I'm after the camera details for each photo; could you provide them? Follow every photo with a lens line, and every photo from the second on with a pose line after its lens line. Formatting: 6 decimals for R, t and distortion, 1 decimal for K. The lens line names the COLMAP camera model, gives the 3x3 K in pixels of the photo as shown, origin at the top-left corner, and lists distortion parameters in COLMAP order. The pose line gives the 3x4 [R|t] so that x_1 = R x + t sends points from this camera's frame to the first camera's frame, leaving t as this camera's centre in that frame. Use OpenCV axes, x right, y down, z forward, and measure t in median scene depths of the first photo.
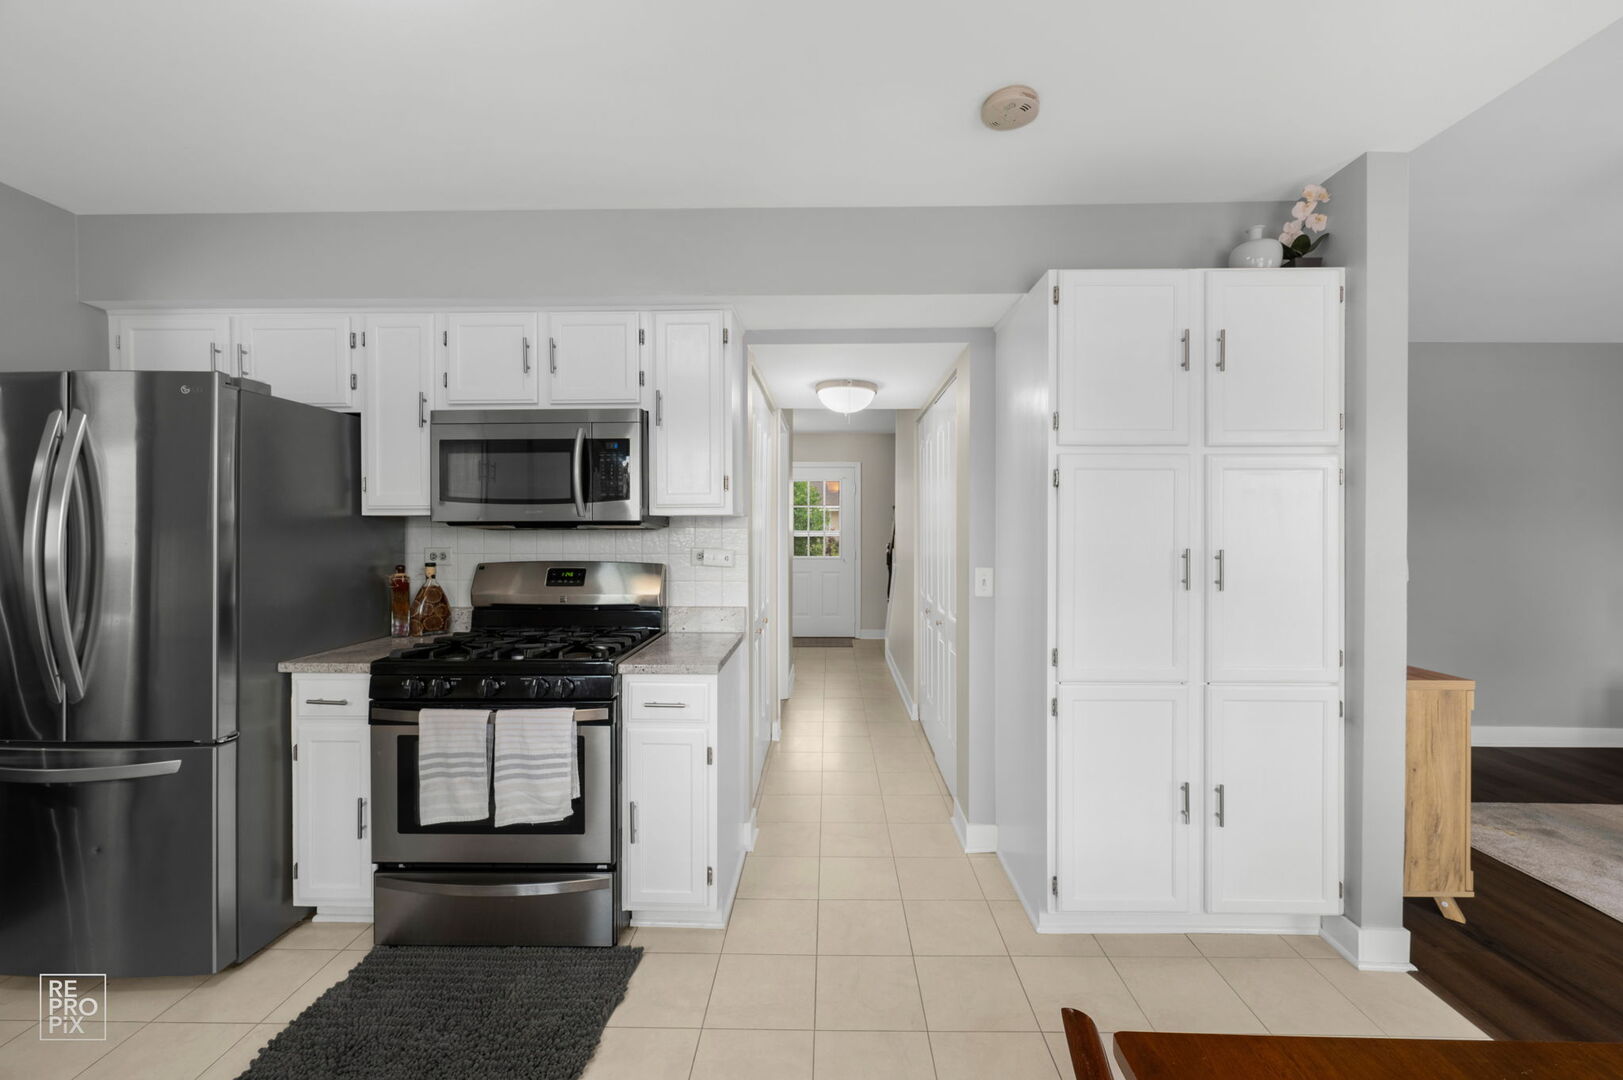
lens RADIAL K [[651.4, 0, 817.0], [0, 651.4, 536.4], [0, 0, 1]] dist [0.000358, 0.000196]
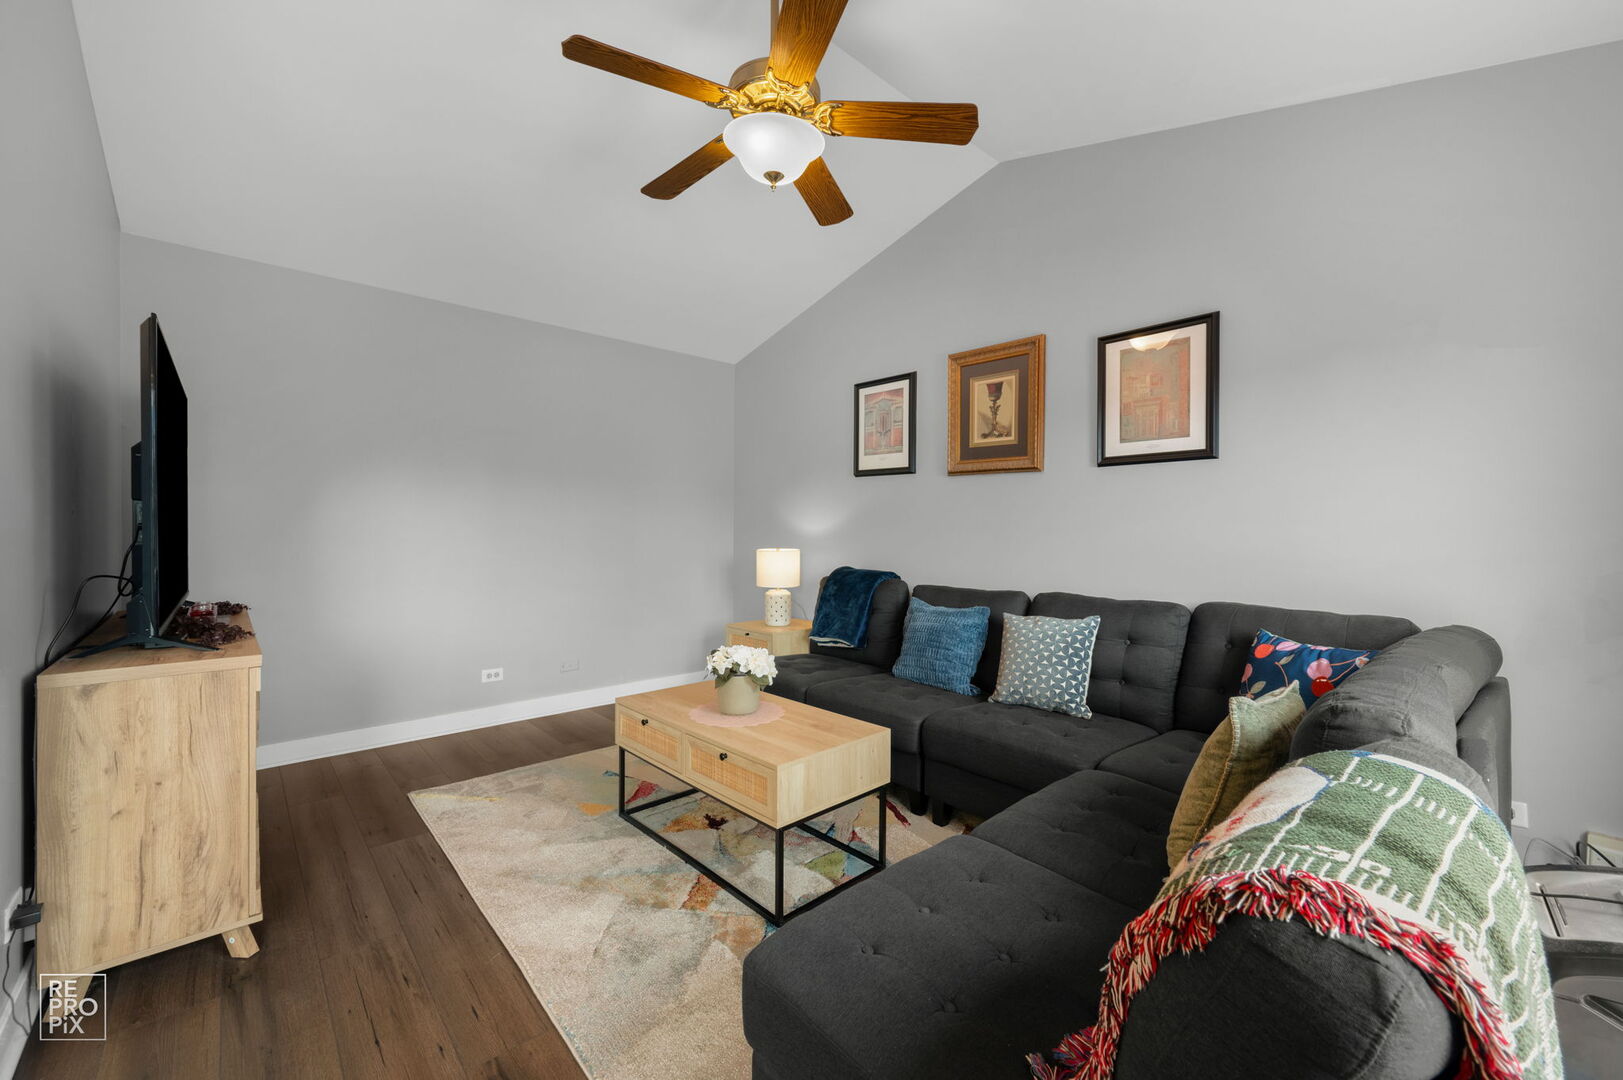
lens RADIAL K [[651.4, 0, 817.0], [0, 651.4, 536.4], [0, 0, 1]] dist [0.000358, 0.000196]
pose [[0.707715, -0.000275, 0.706498, 0.922519], [0.006090, 0.999965, -0.005711, 0.081243], [-0.706471, 0.008345, 0.707692, -0.073856]]
